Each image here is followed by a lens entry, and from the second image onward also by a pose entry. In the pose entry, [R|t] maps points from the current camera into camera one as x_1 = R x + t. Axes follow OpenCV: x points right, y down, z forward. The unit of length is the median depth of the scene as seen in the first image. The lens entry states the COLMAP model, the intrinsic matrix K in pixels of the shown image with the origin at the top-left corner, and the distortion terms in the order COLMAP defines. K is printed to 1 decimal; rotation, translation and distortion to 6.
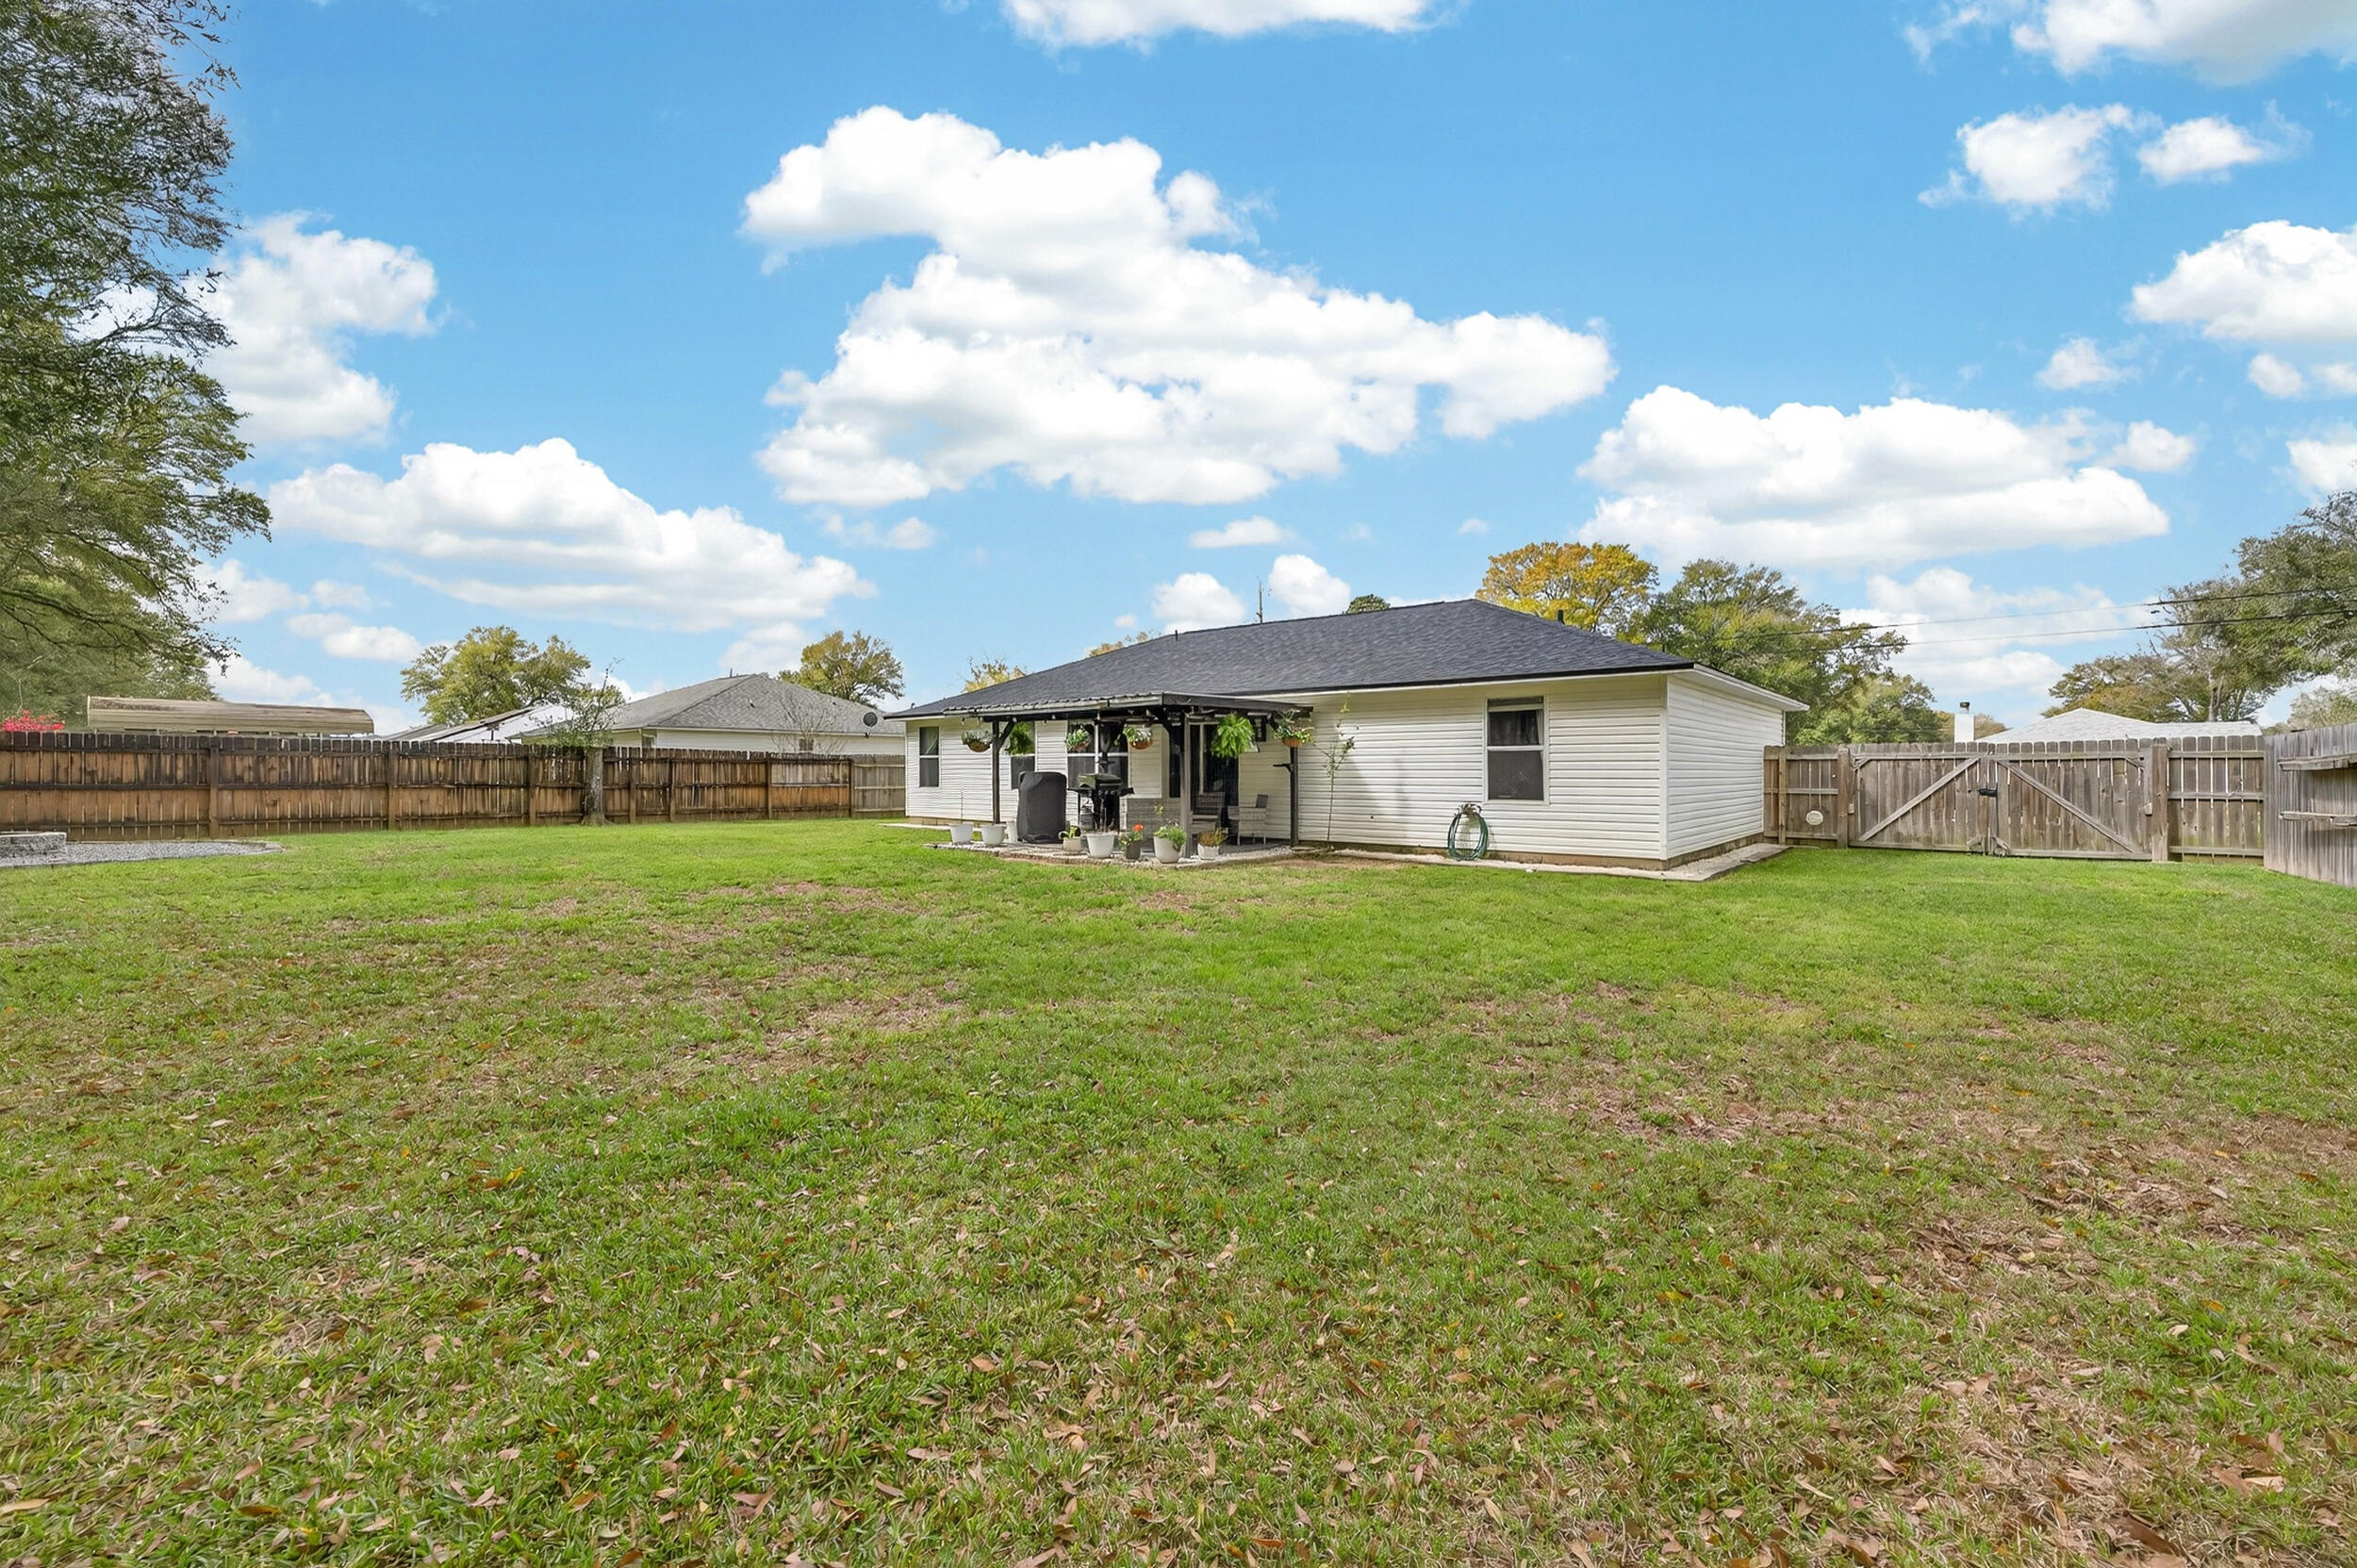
lens RADIAL K [[960.5, 0, 1176.9], [0, 960.5, 767.4], [0, 0, 1]] dist [0.013741, 0.000434]
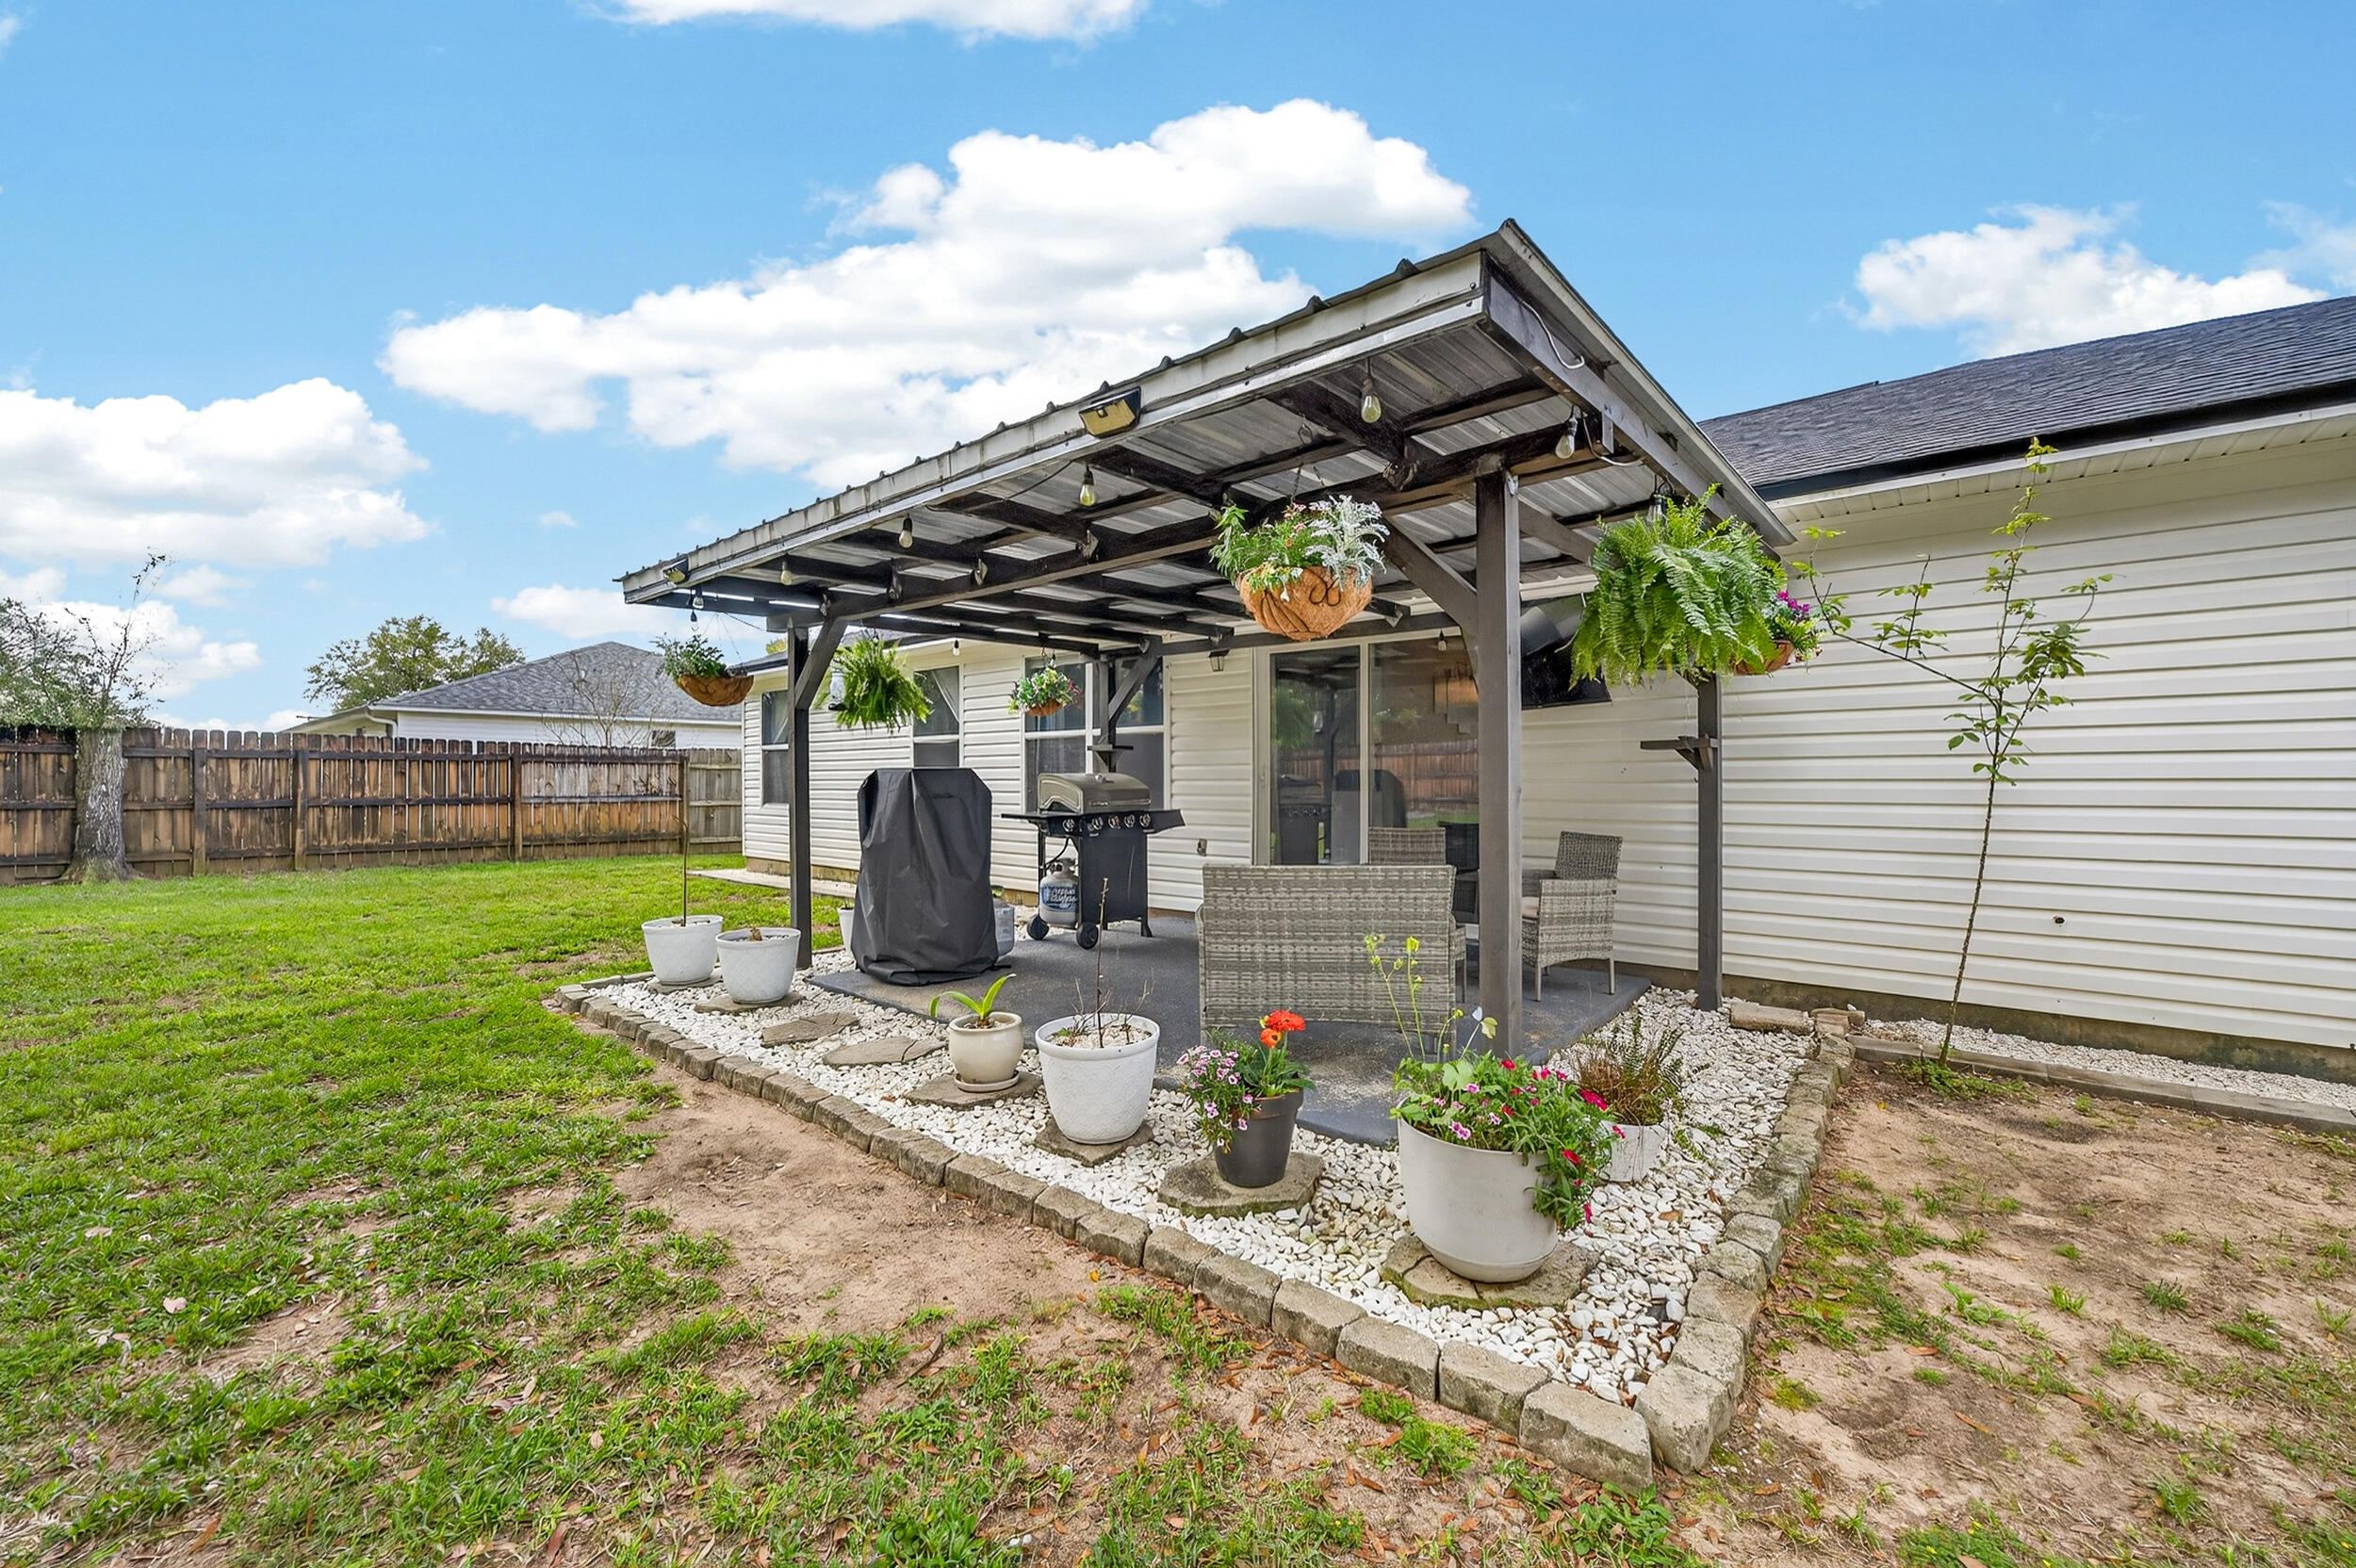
lens RADIAL K [[943.6, 0, 1179.7], [0, 943.6, 772.8], [0, 0, 1]] dist [0.013356, 0.000467]
pose [[0.999954, -0.002763, 0.009193, -0.038842], [0.002786, 0.999993, -0.002509, 0.005413], [-0.009186, 0.002535, 0.999955, 0.478114]]
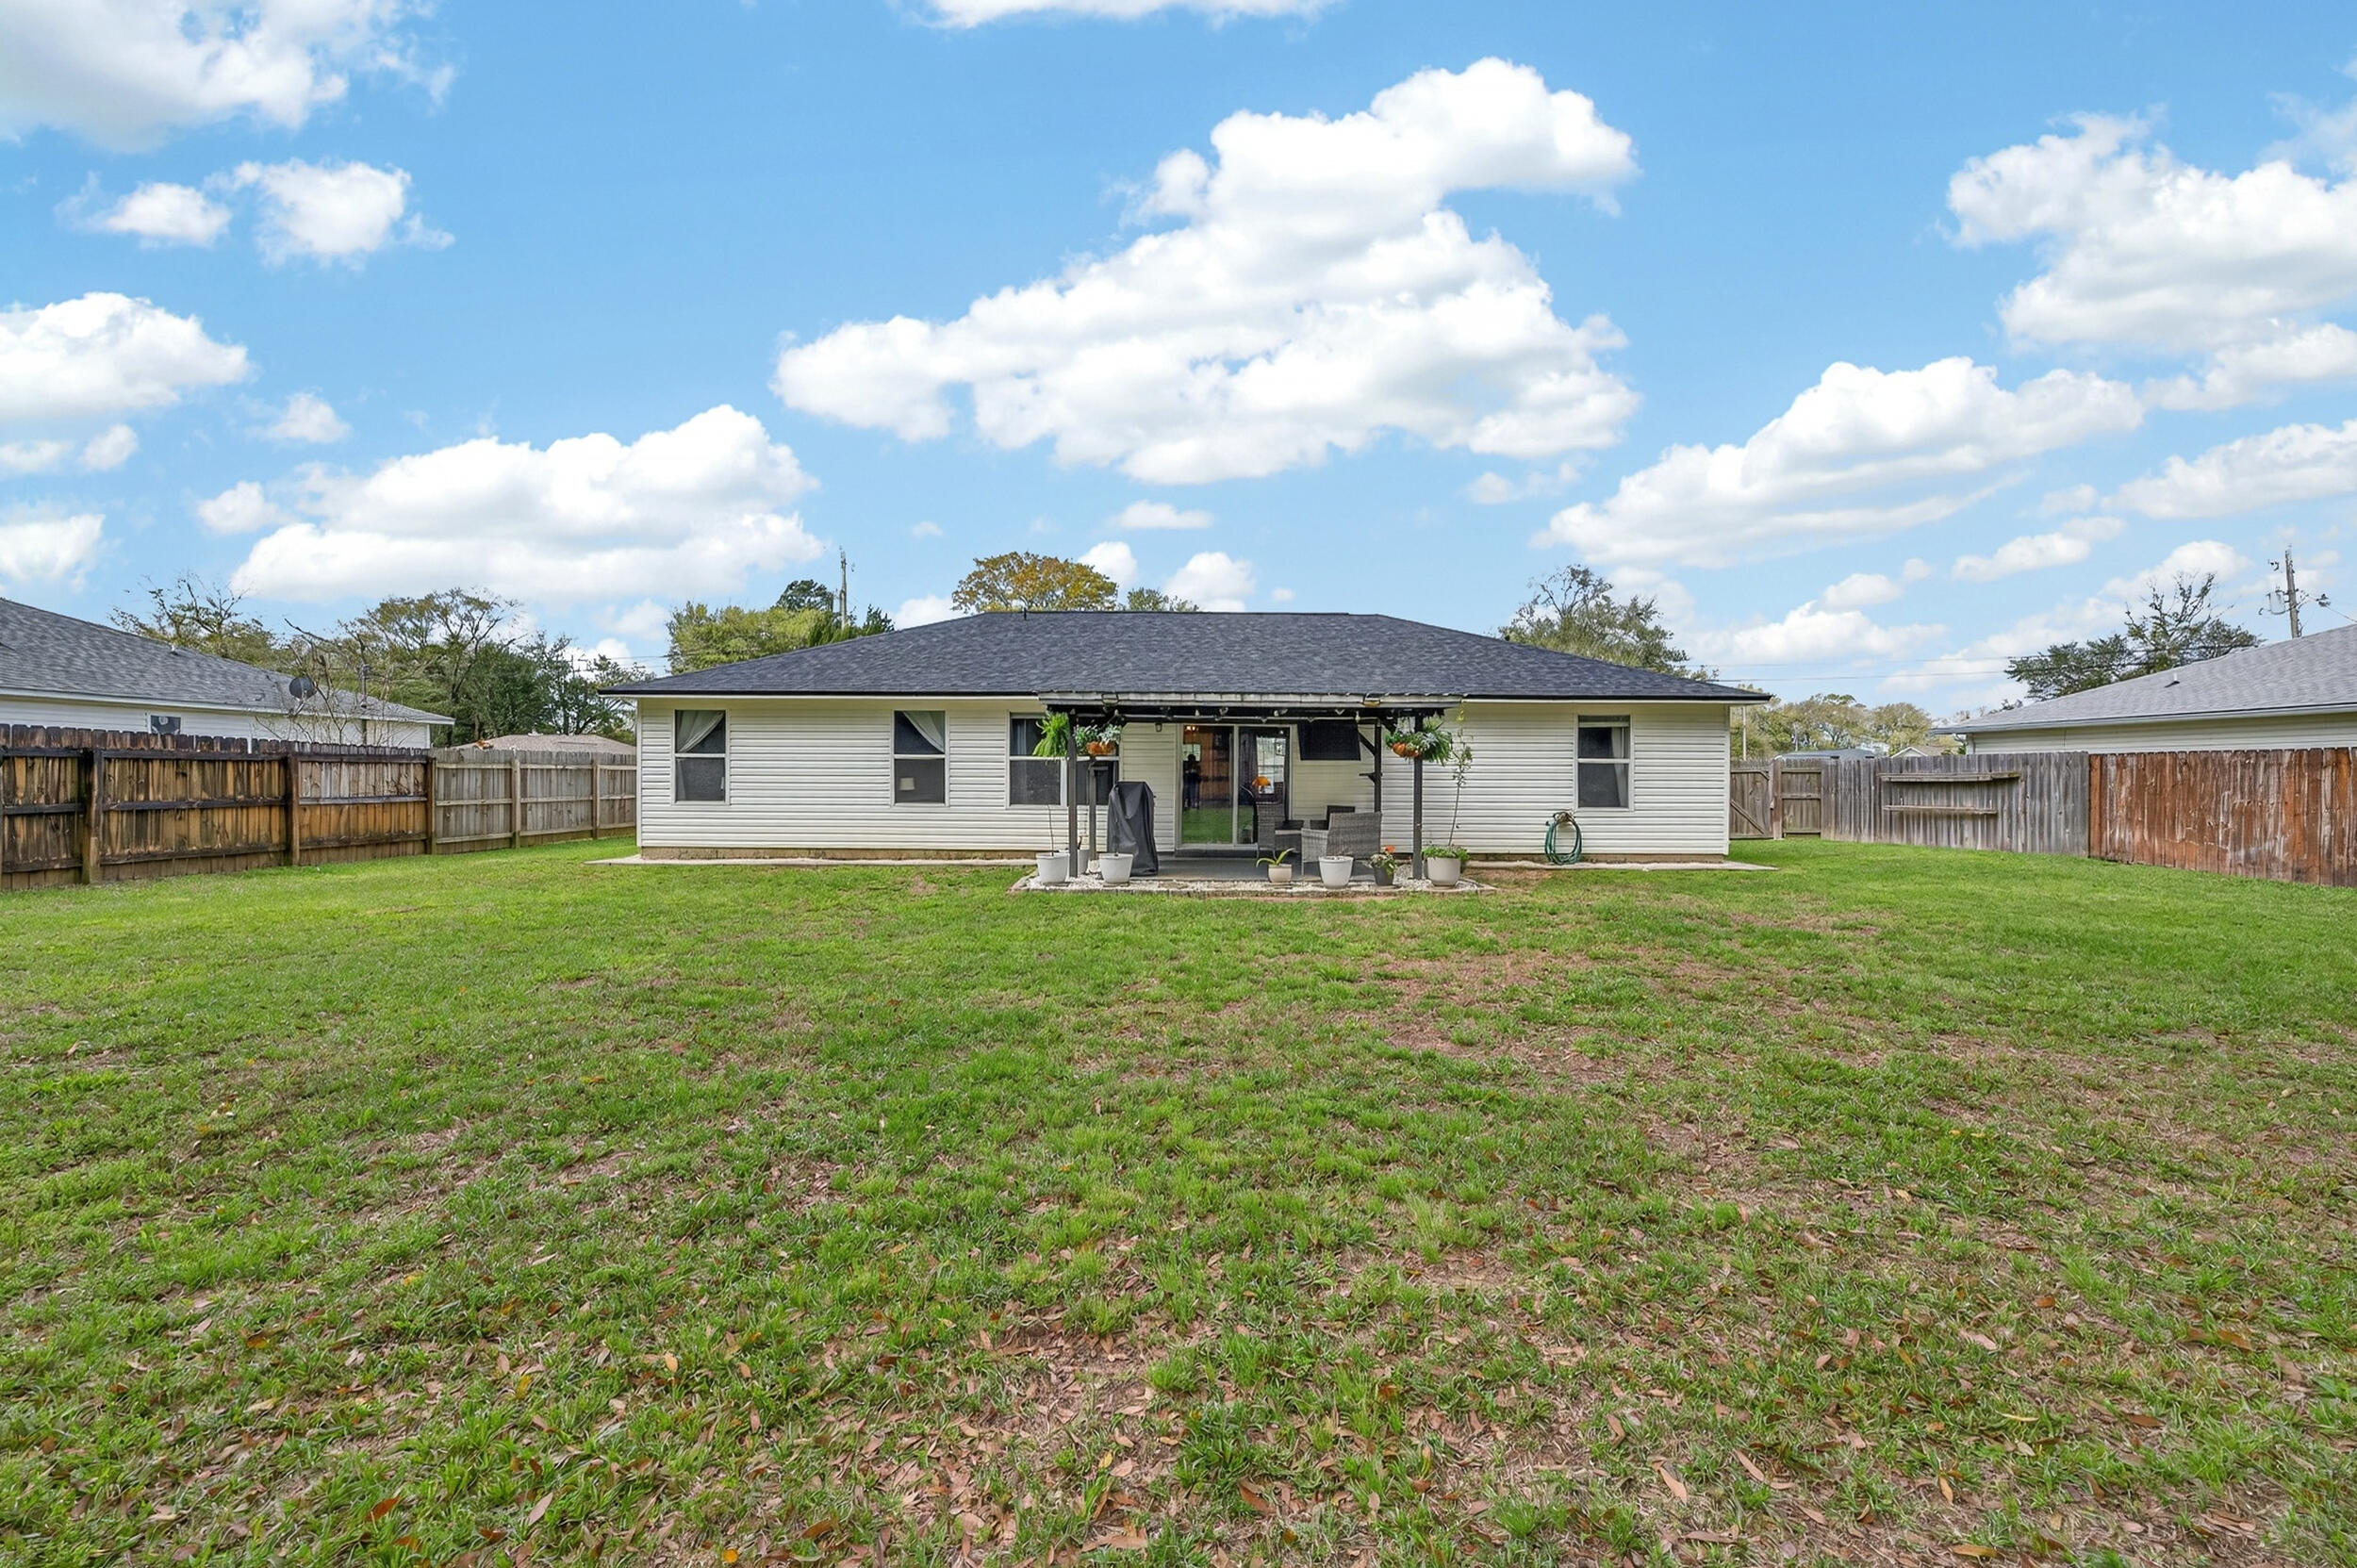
lens RADIAL K [[944.0, 0, 1180.2], [0, 944.0, 772.8], [0, 0, 1]] dist [0.013356, 0.000467]
pose [[0.756645, 0.004384, 0.653811, -0.439301], [-0.006707, 0.999977, 0.001057, -0.002438], [-0.653791, -0.005185, 0.756657, 0.292310]]
